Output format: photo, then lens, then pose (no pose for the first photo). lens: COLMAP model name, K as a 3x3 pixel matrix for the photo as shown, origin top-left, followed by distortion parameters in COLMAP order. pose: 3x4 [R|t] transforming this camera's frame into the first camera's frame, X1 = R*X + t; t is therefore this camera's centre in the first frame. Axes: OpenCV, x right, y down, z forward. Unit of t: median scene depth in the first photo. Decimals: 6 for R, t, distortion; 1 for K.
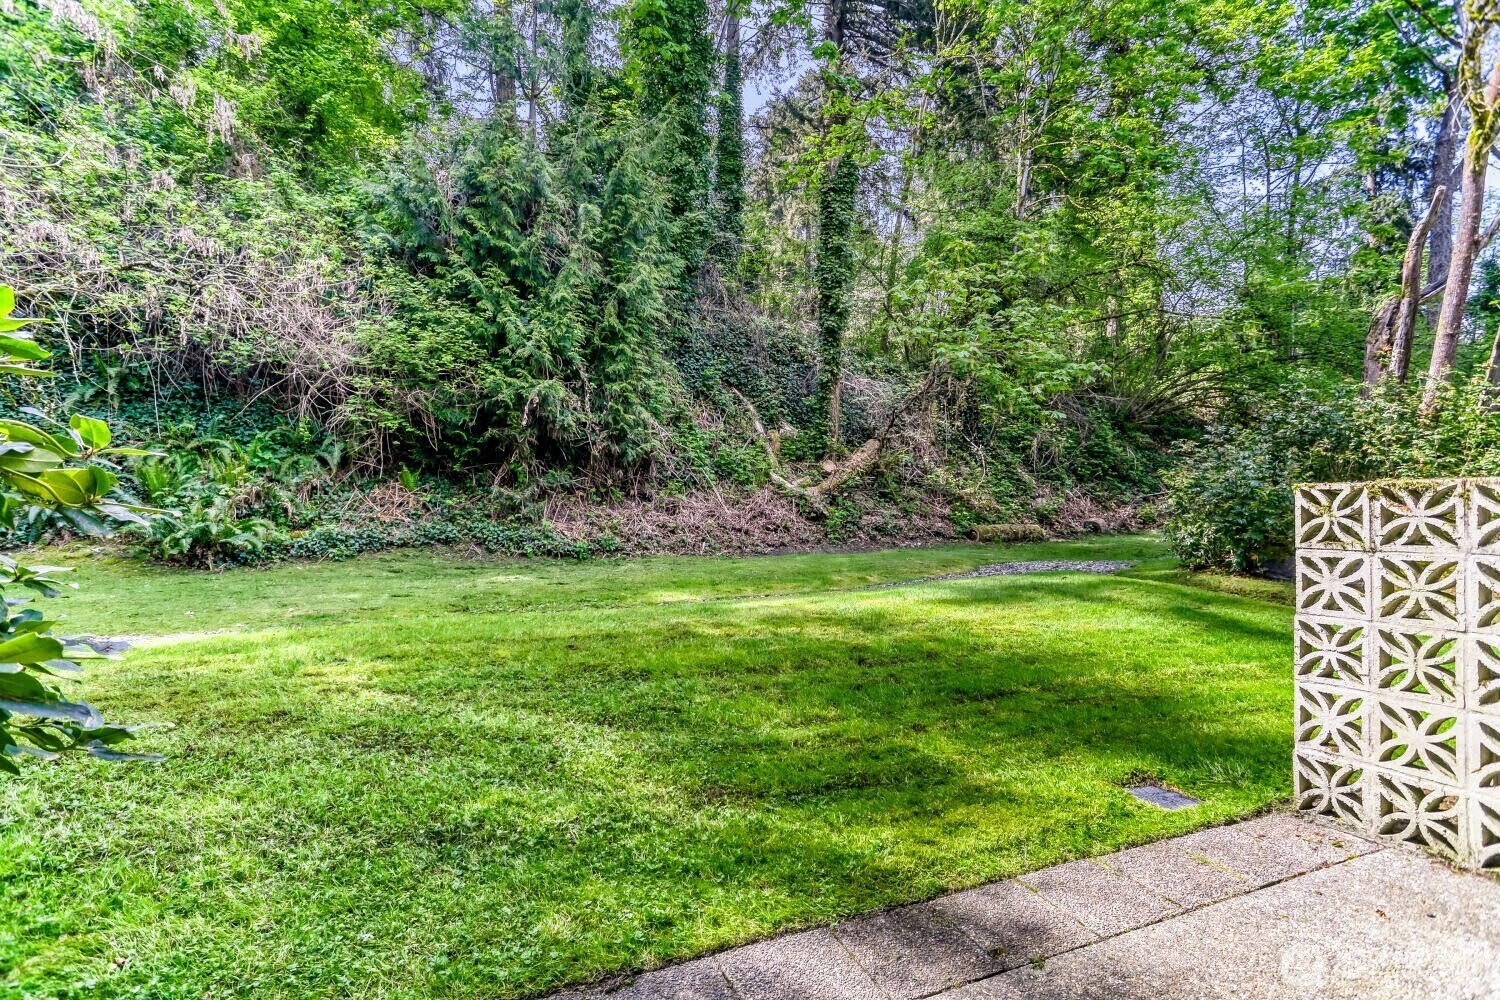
lens RADIAL K [[724.1, 0, 757.0], [0, 724.1, 507.5], [0, 0, 1]] dist [-0.047872, 0.021033]
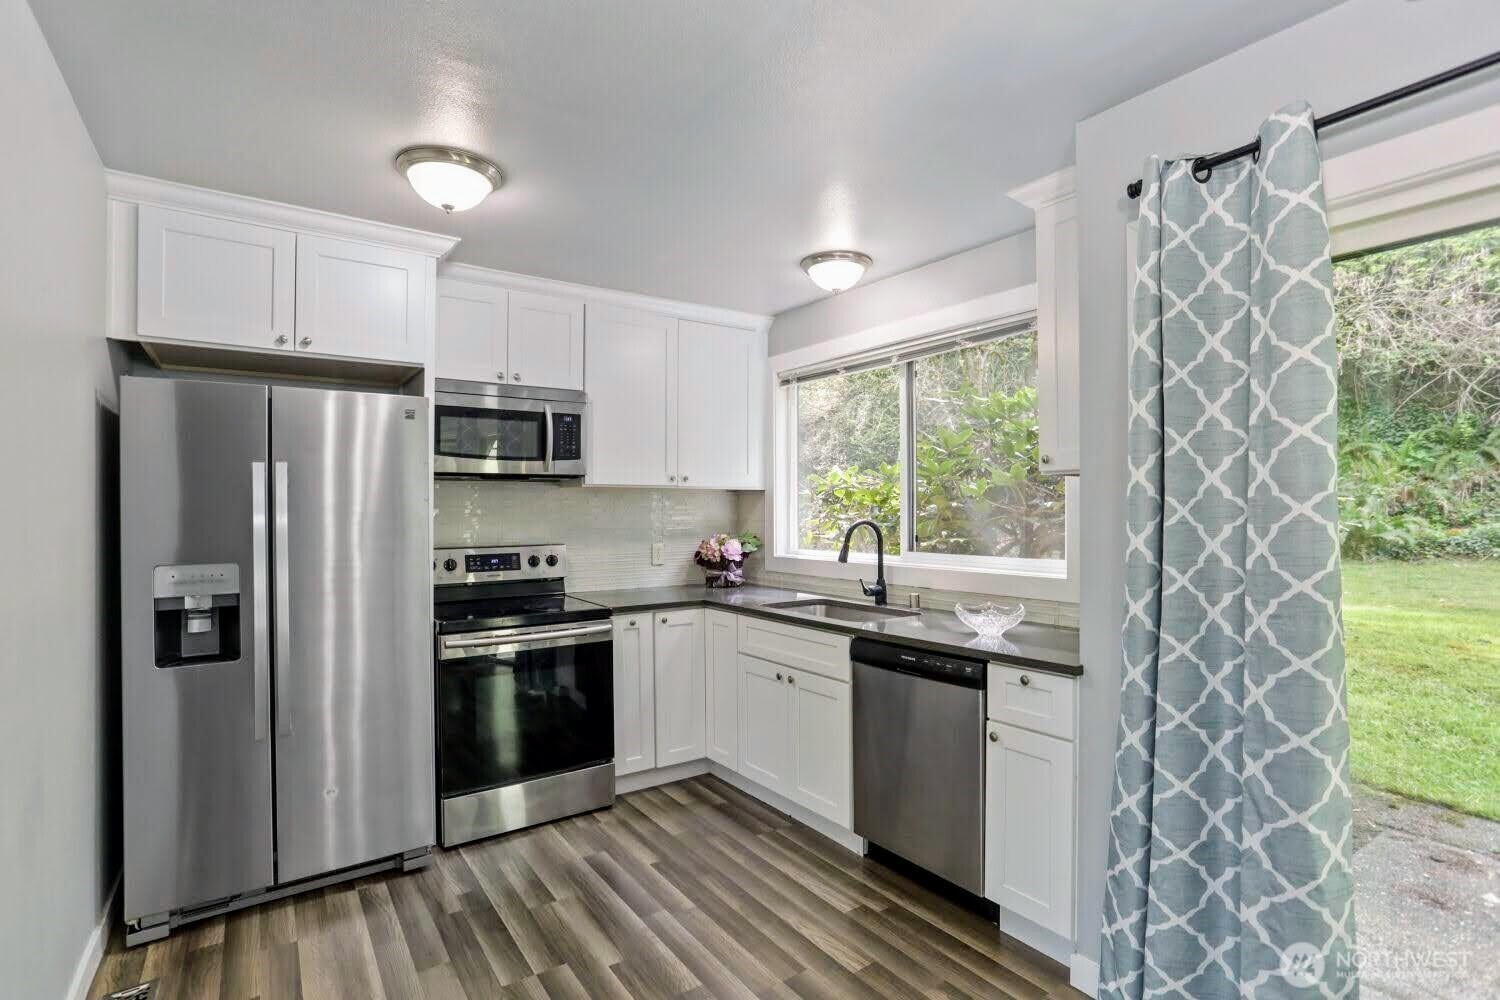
lens RADIAL K [[724.1, 0, 757.0], [0, 724.1, 507.5], [0, 0, 1]] dist [-0.047872, 0.021033]
pose [[0.207068, 0.002153, -0.978324, 0.118957], [0.006809, 0.999970, 0.003642, -0.007190], [0.978303, -0.007416, 0.207048, -0.162273]]
